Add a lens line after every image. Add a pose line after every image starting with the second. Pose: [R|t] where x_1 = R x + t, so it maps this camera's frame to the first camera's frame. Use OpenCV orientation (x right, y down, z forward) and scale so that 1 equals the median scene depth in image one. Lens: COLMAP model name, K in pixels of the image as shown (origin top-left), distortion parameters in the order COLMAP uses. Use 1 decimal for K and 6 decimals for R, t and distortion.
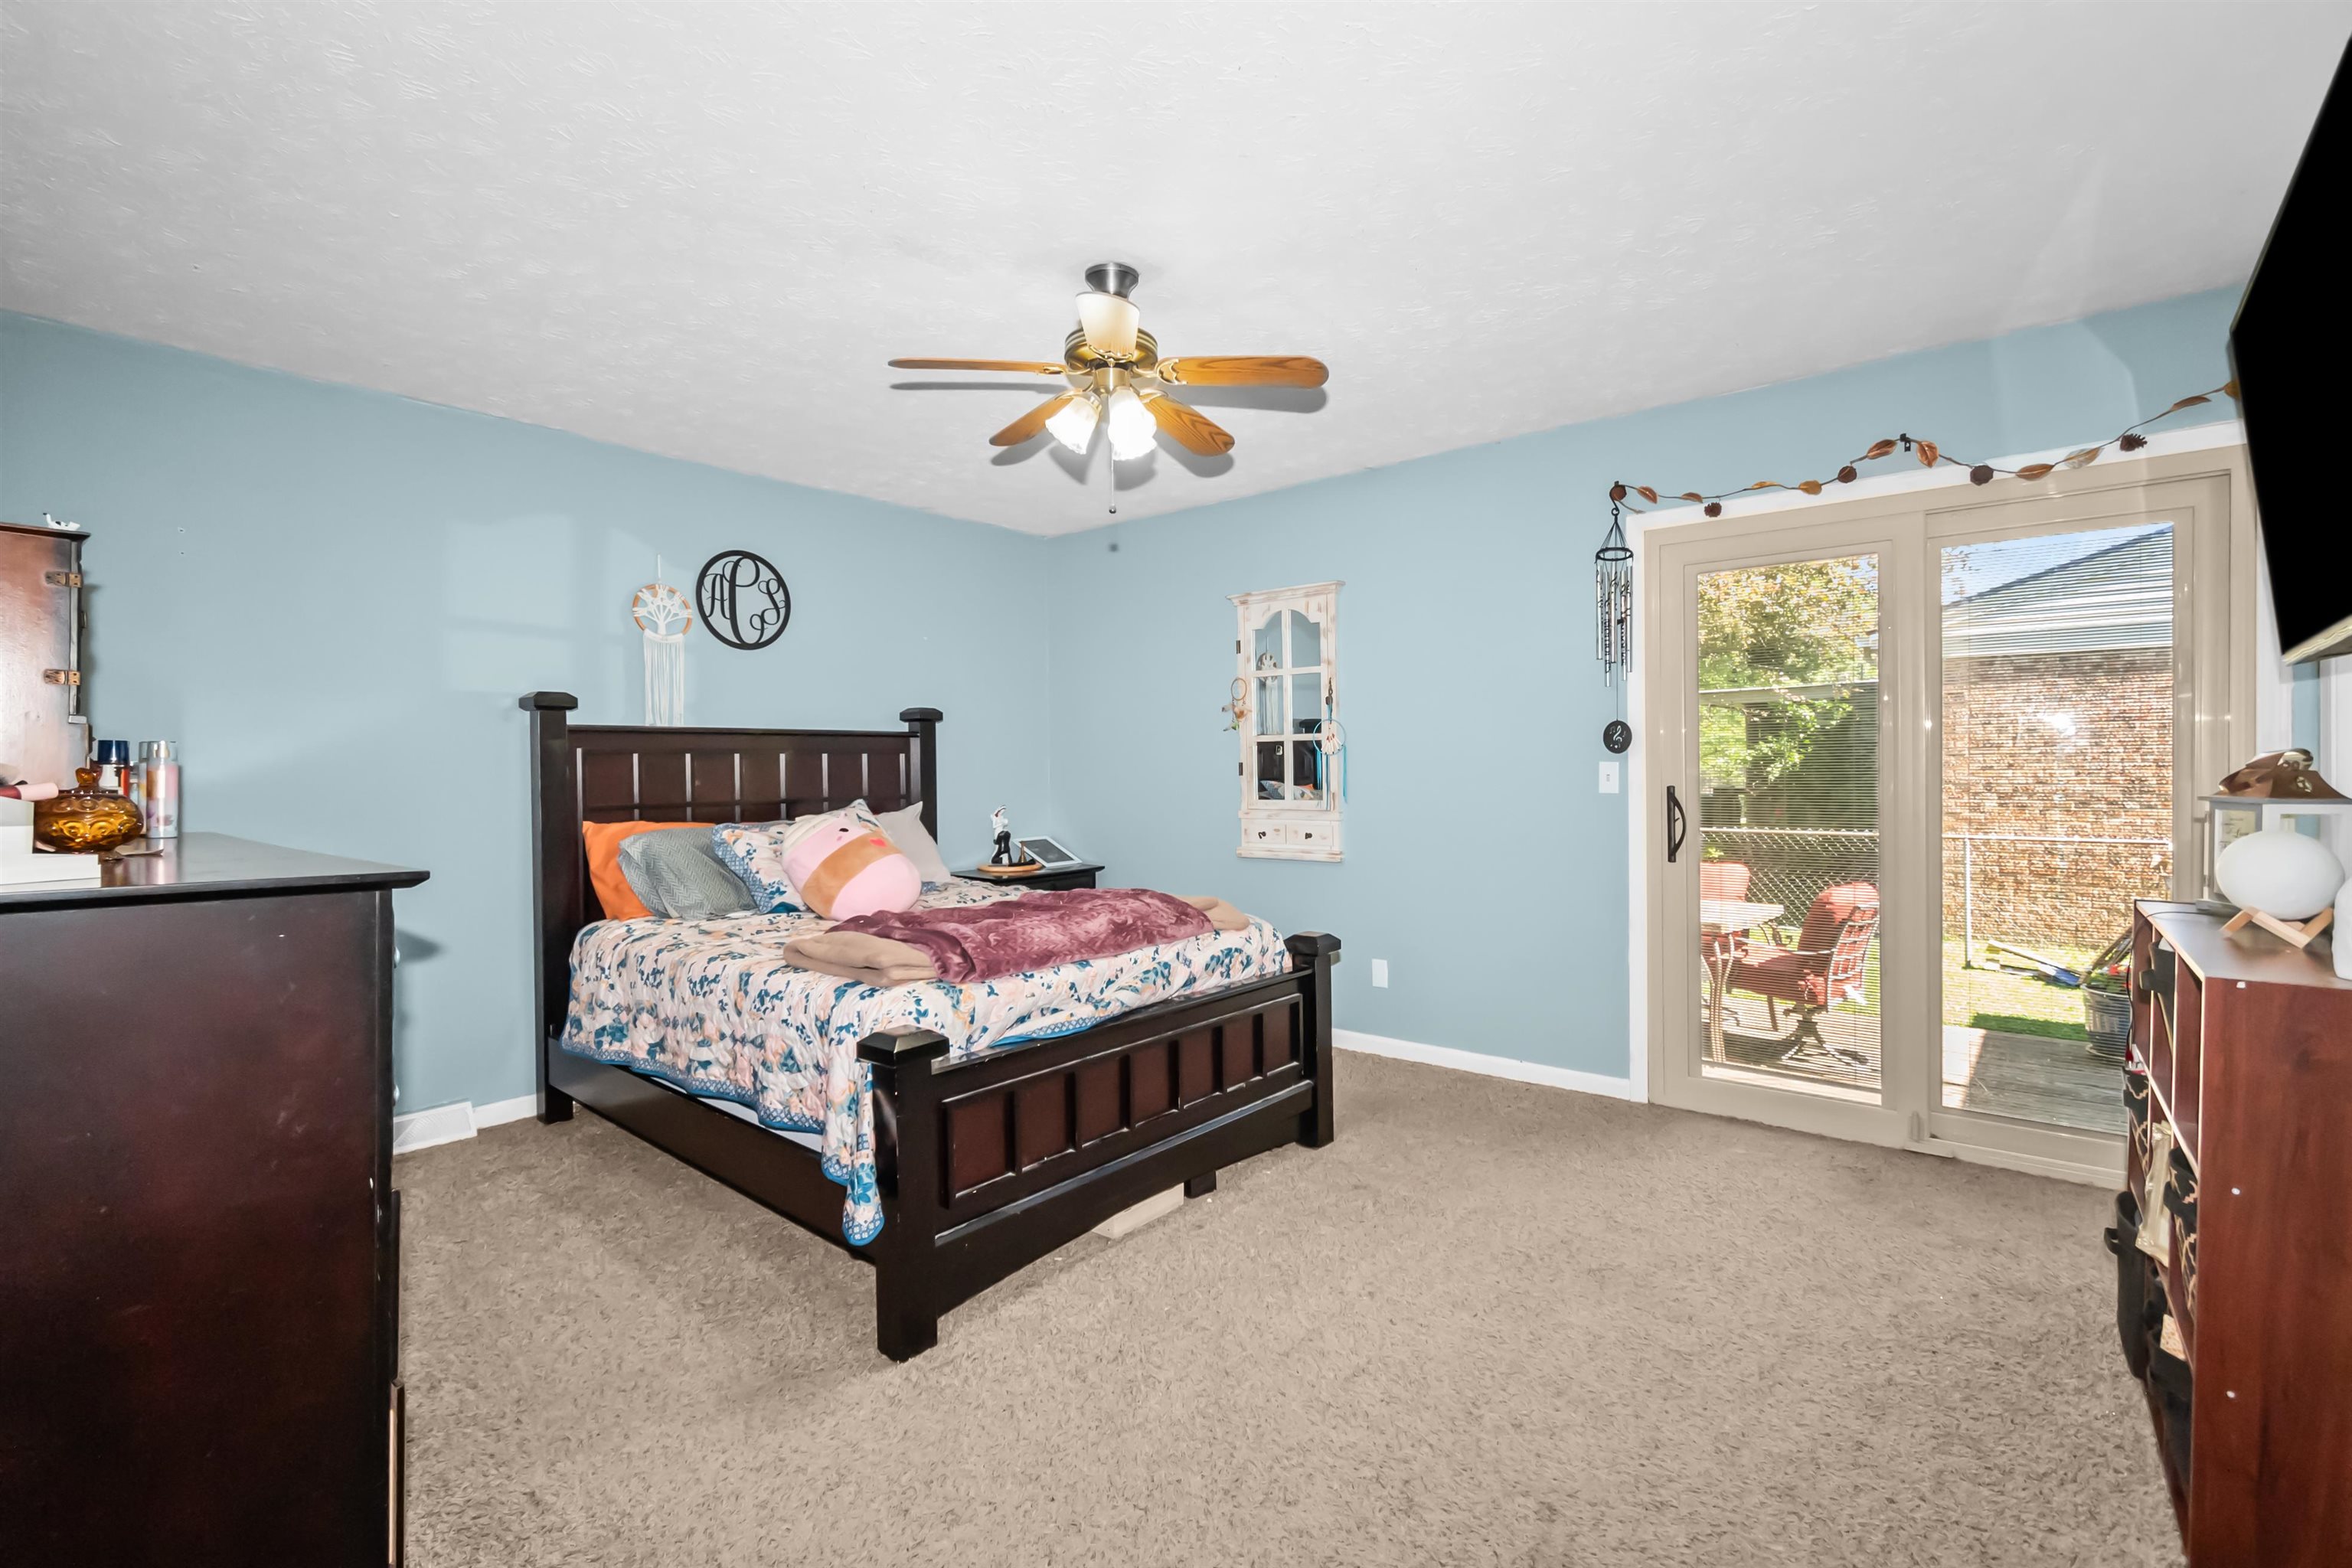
lens RADIAL K [[1061.0, 0, 1173.3], [0, 1061.0, 775.2], [0, 0, 1]] dist [-0.000034, -0.000062]
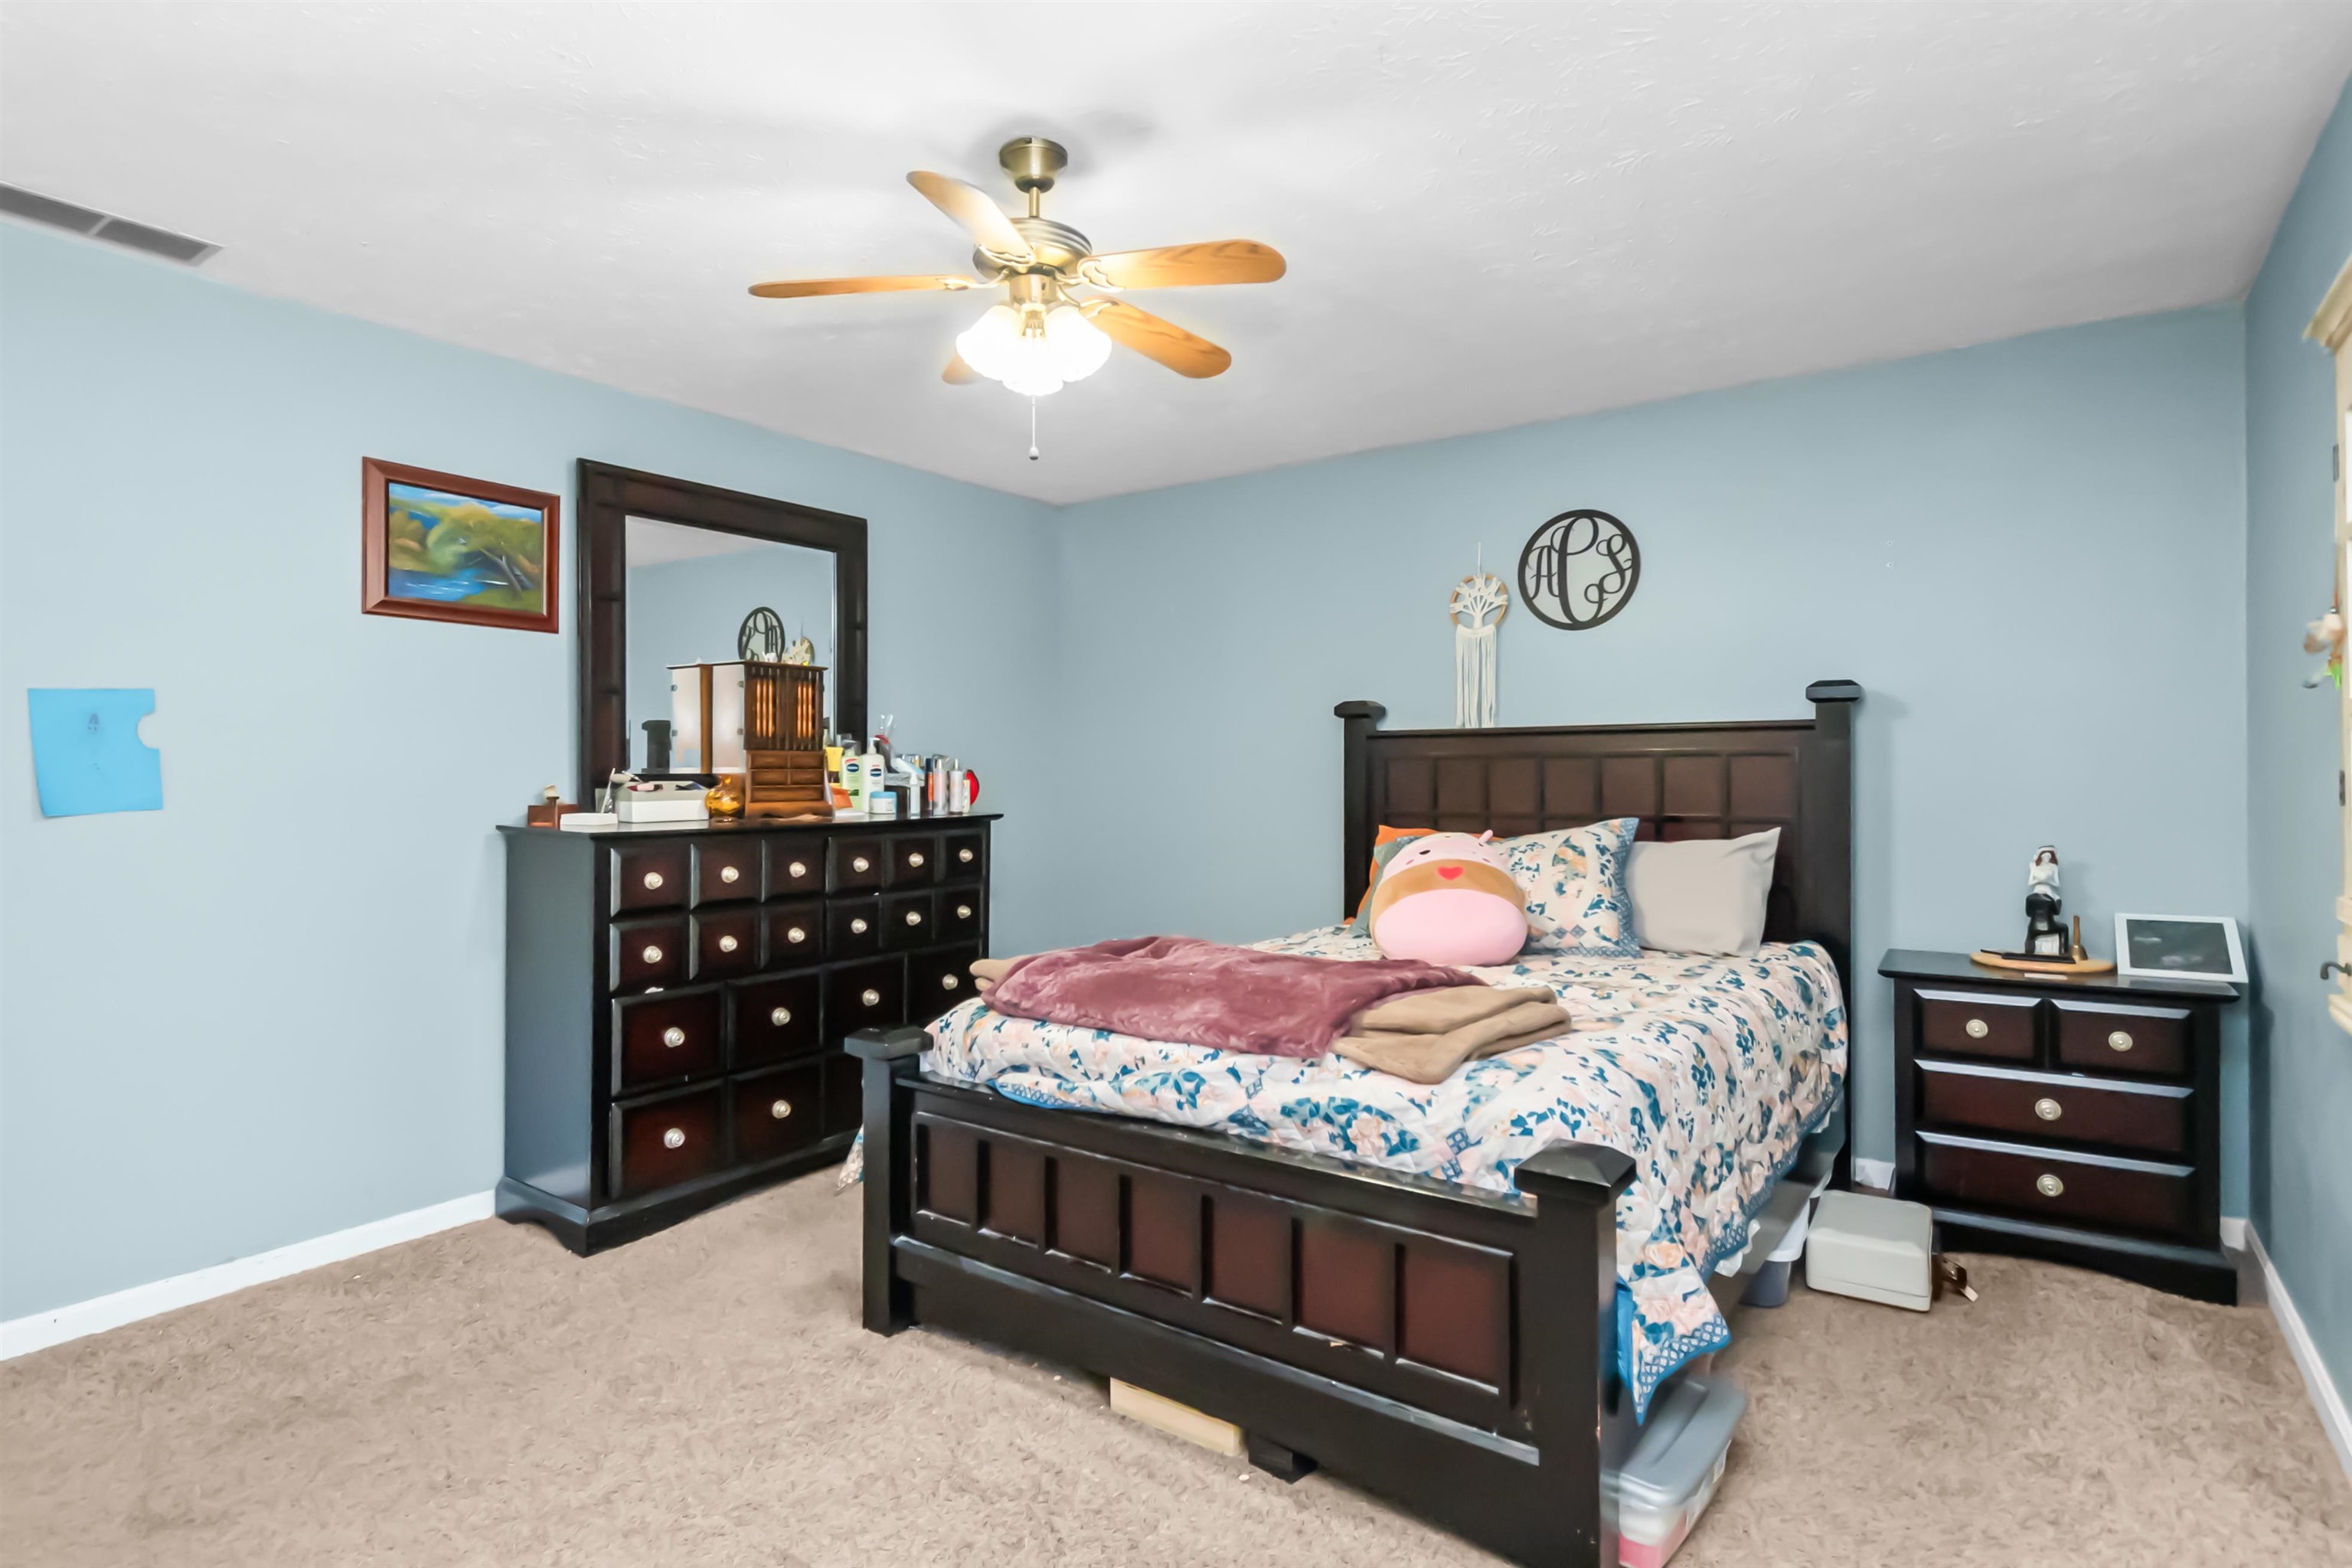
lens RADIAL K [[1195.4, 0, 1173.2], [0, 1195.4, 774.2], [0, 0, 1]] dist [0.002753, 0.000035]
pose [[0.077956, 0.011330, -0.996892, 0.584044], [-0.007179, 0.999916, 0.010803, -0.016677], [0.996931, 0.006314, 0.078031, 0.723547]]
